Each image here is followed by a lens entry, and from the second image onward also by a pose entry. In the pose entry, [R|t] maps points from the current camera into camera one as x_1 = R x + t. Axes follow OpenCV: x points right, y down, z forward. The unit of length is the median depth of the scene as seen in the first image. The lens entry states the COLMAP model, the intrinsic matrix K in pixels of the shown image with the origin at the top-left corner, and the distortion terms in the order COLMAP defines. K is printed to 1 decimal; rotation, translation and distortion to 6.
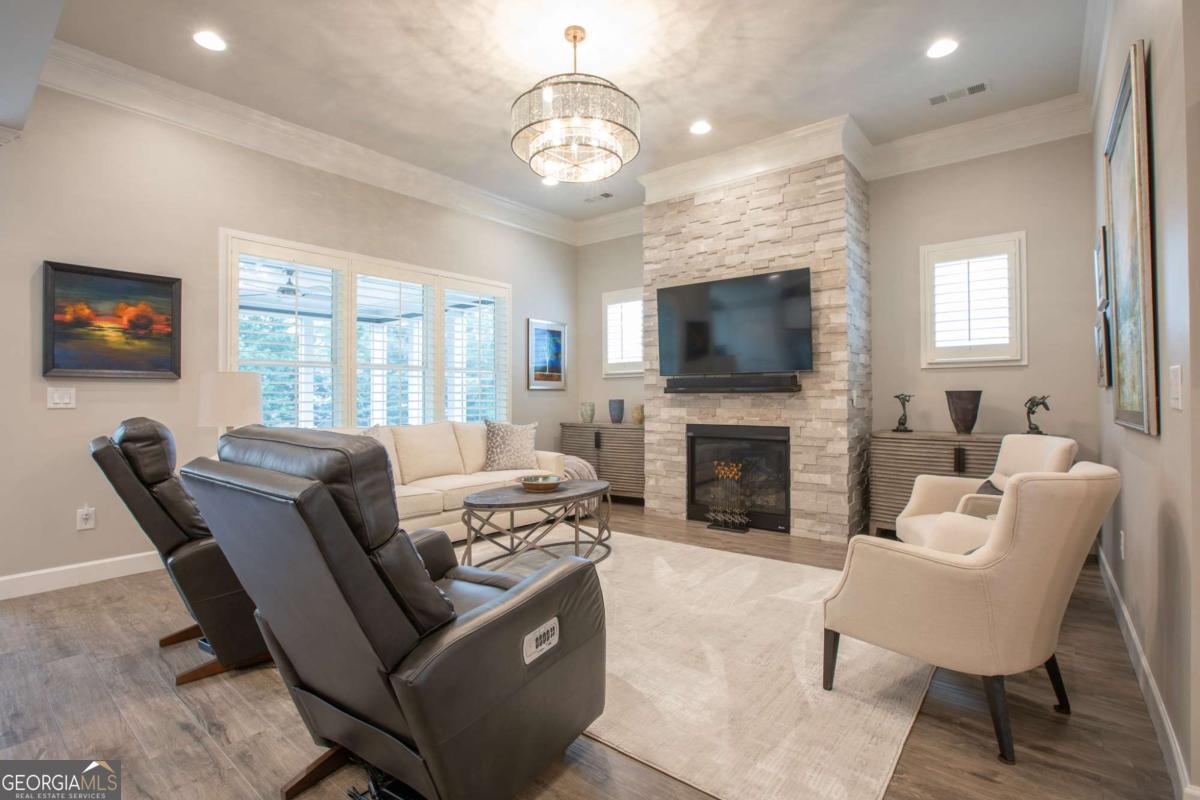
lens RADIAL K [[545.5, 0, 591.6], [0, 545.5, 397.5], [0, 0, 1]] dist [0.002962, 0.003595]
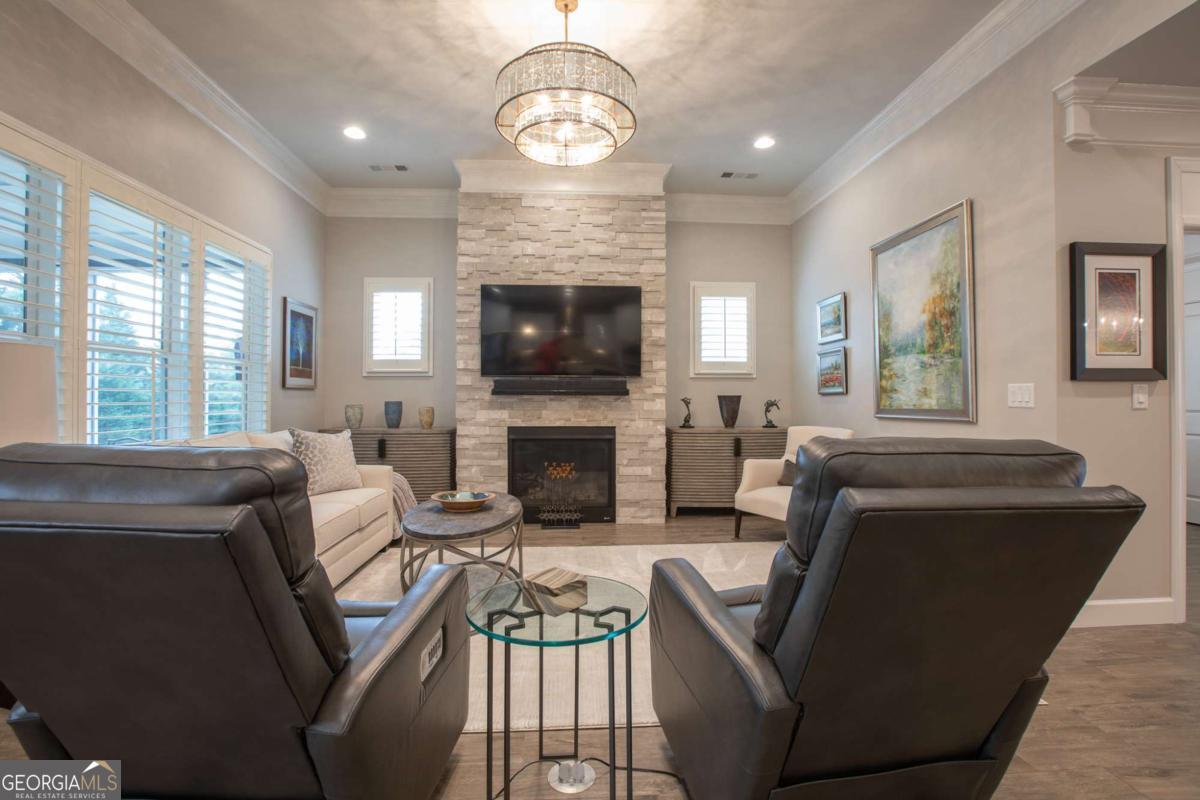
lens RADIAL K [[545.5, 0, 591.6], [0, 545.5, 395.8], [0, 0, 1]] dist [0.002962, 0.003595]
pose [[0.770695, 0.007804, 0.637156, -0.366552], [-0.004481, 0.999967, -0.006827, -0.000695], [-0.637188, 0.002406, 0.770704, 0.165665]]
